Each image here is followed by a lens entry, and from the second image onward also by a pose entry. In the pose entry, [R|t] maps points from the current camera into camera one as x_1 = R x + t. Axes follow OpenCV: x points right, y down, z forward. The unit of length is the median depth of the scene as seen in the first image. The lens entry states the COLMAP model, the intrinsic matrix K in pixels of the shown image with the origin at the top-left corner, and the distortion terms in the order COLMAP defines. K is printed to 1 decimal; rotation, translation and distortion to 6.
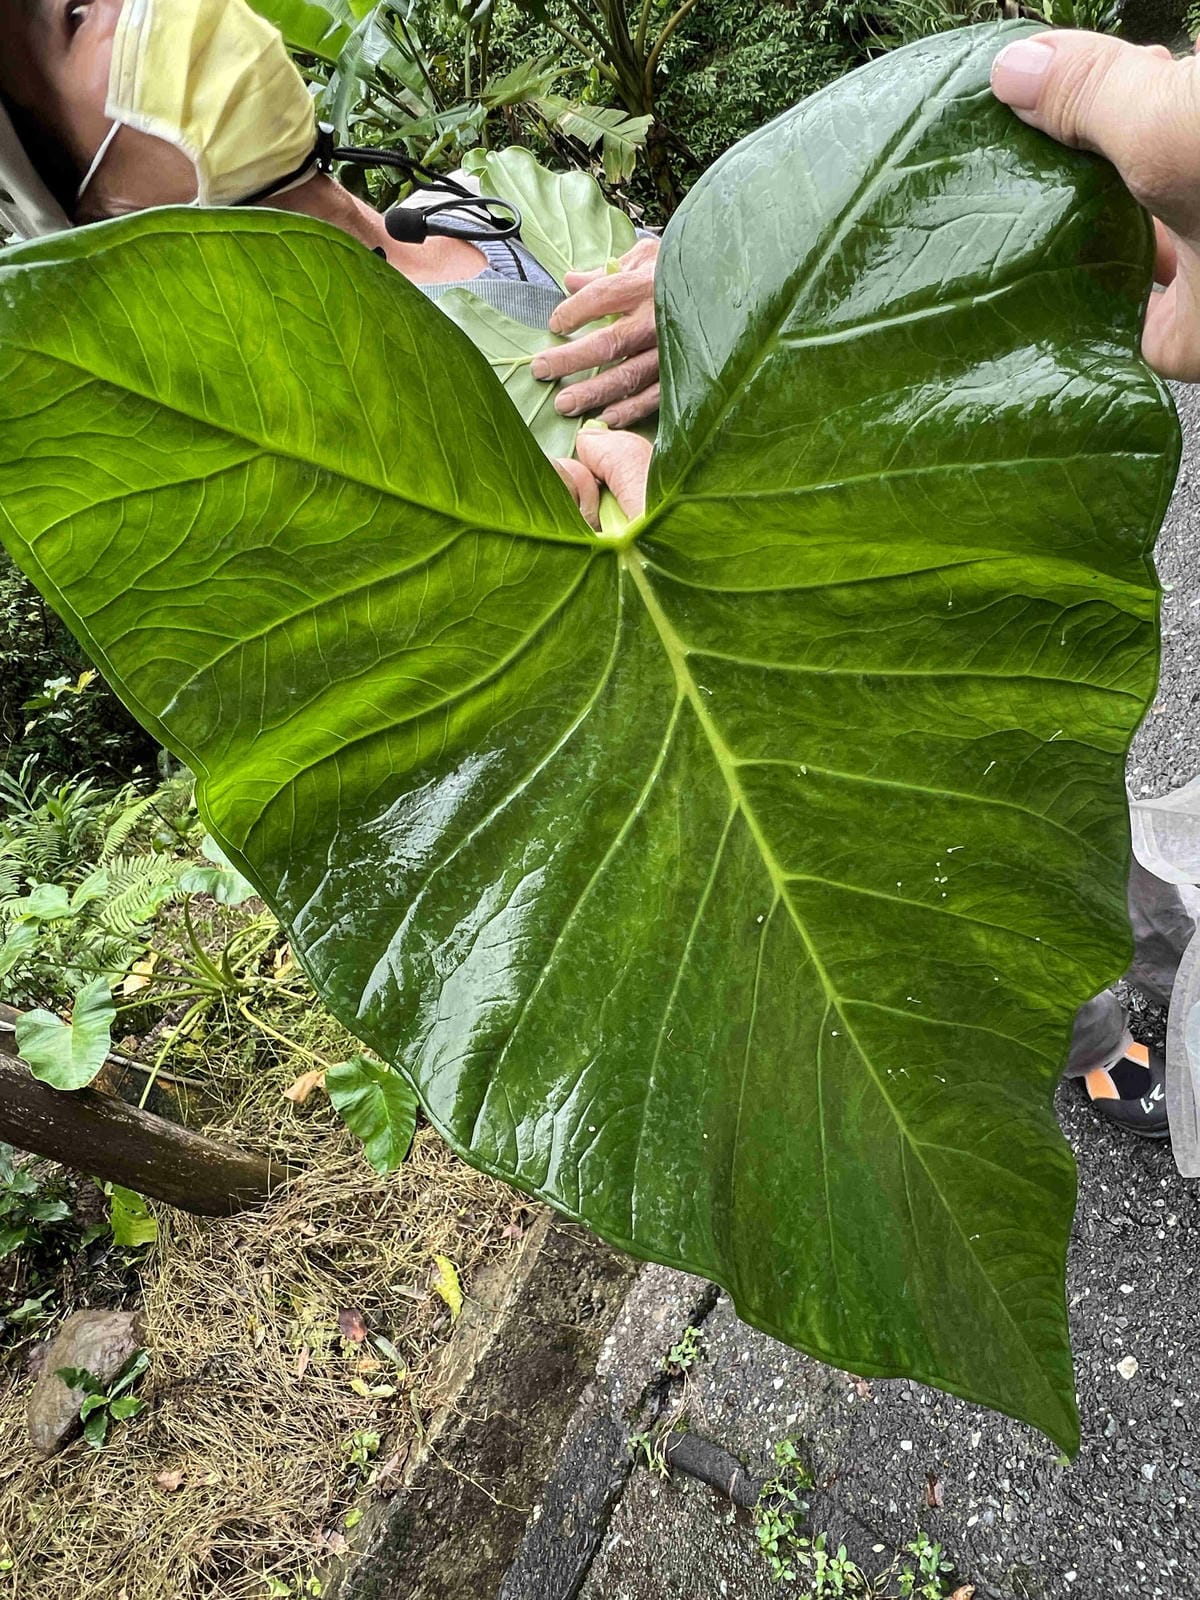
lens RADIAL K [[898.2, 0, 634.8], [0, 898.2, 809.1], [0, 0, 1]] dist [-0.003289, 0.001380]
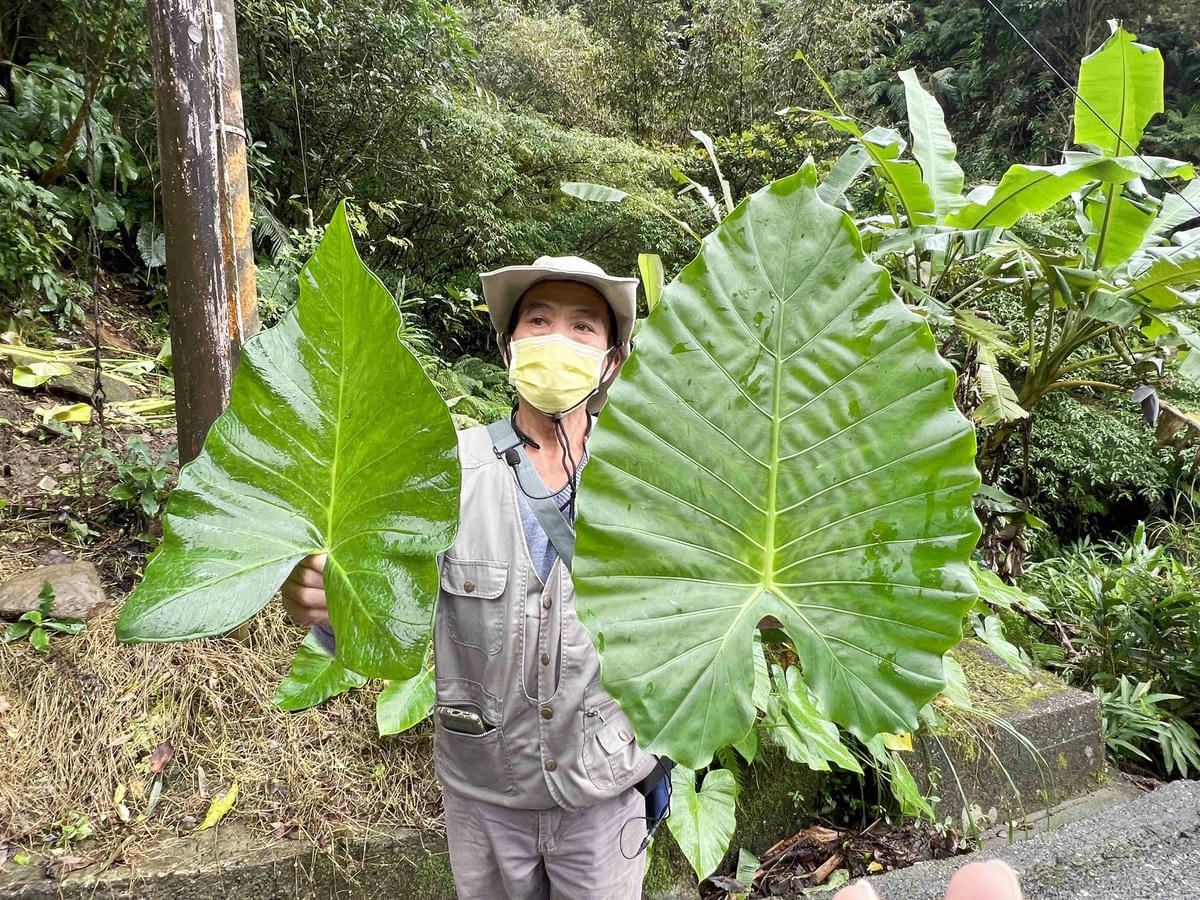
lens RADIAL K [[673.6, 0, 598.8], [0, 673.6, 446.6], [0, 0, 1]] dist [-0.003289, 0.001380]
pose [[0.549136, 0.803657, -0.229314, -0.101325], [-0.835238, 0.537190, -0.117490, -0.083349], [0.028764, 0.256050, 0.966236, -0.042735]]
